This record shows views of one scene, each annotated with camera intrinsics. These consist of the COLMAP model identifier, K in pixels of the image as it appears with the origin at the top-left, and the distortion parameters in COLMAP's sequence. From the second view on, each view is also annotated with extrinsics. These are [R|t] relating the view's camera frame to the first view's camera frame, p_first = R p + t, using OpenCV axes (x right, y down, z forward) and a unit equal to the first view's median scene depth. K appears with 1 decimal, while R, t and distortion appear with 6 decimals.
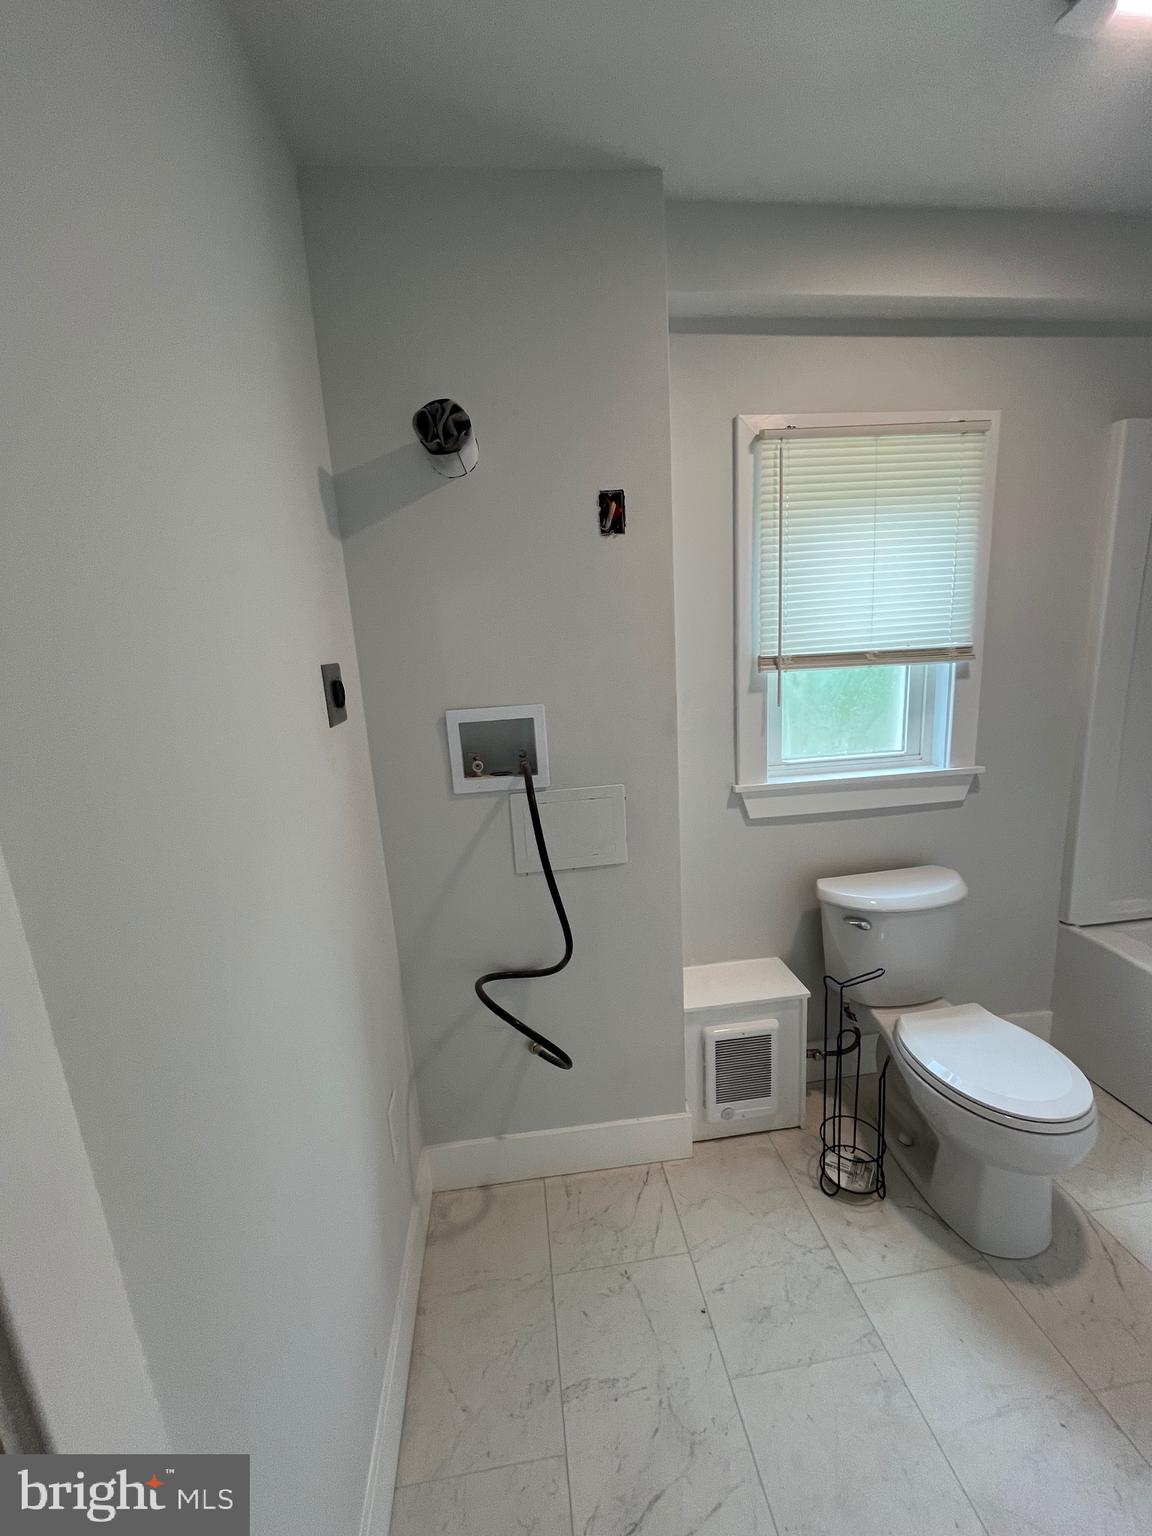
lens RADIAL K [[614.3, 0, 580.7], [0, 614.3, 770.8], [0, 0, 1]] dist [-0.006749, 0.000439]
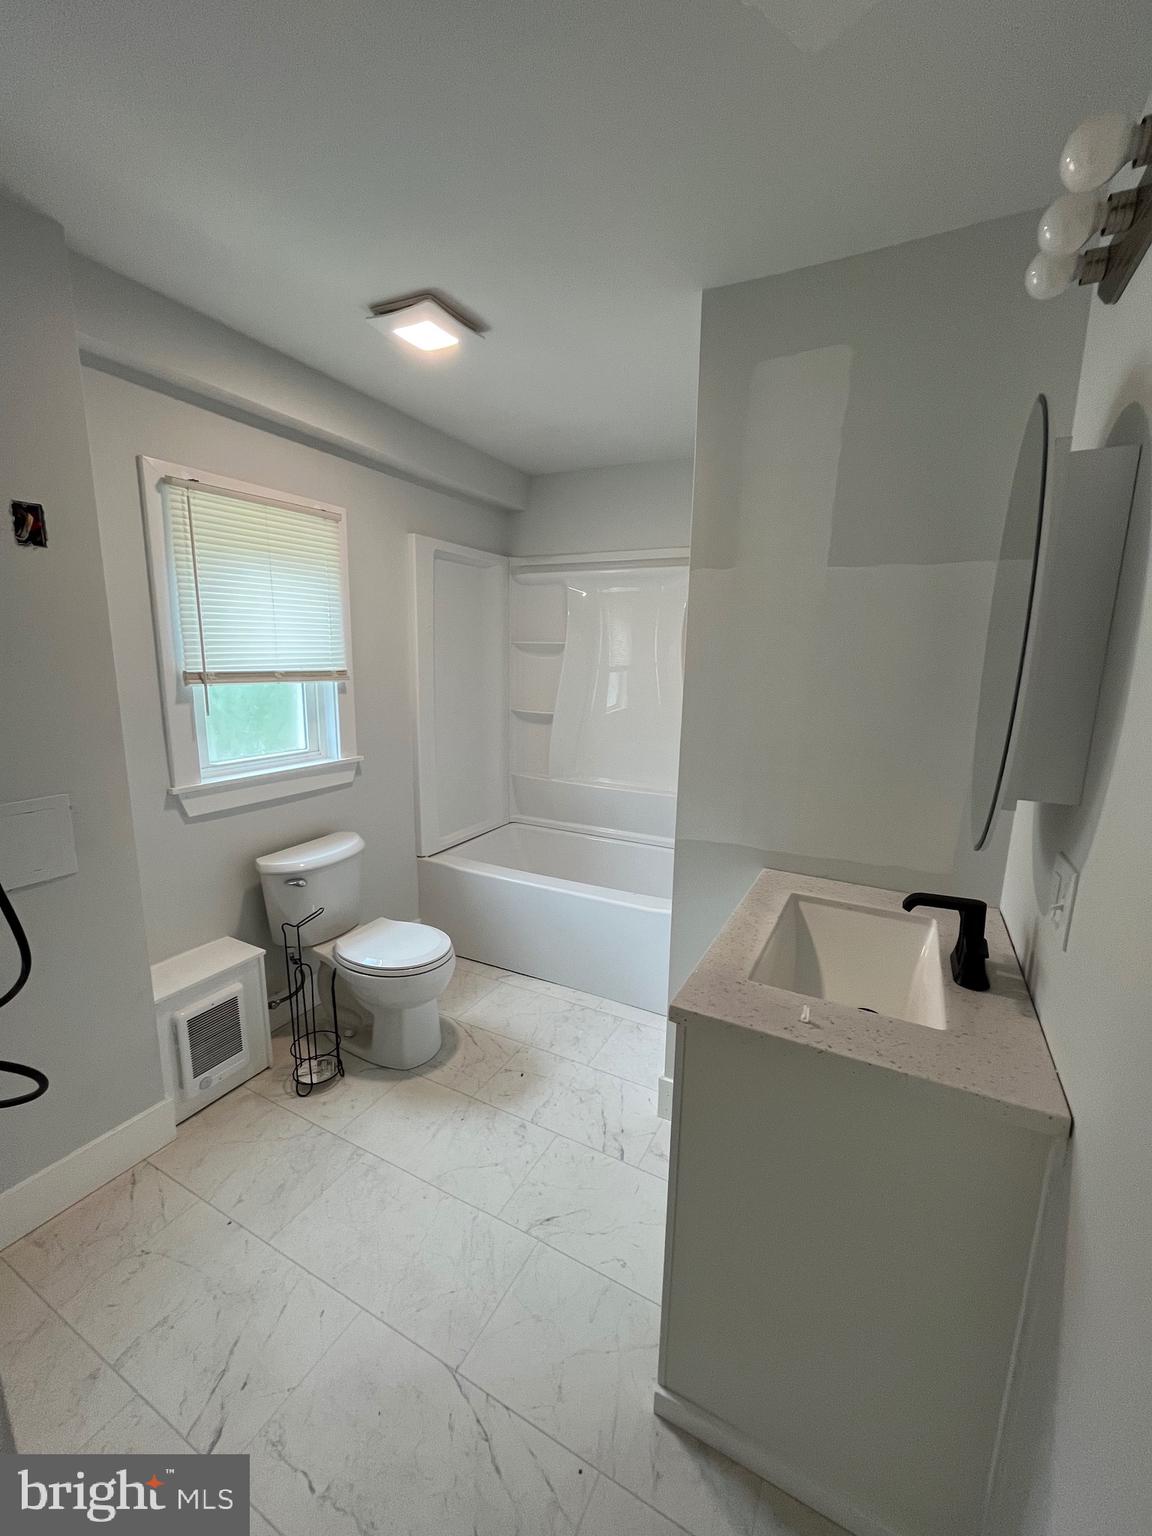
lens RADIAL K [[629.6, 0, 577.2], [0, 629.6, 776.8], [0, 0, 1]] dist [-0.008967, 0.009333]
pose [[0.569571, -0.095663, 0.816356, -0.263633], [0.110327, 0.993114, 0.039401, 0.041145], [-0.814504, 0.067625, 0.576203, -0.248541]]
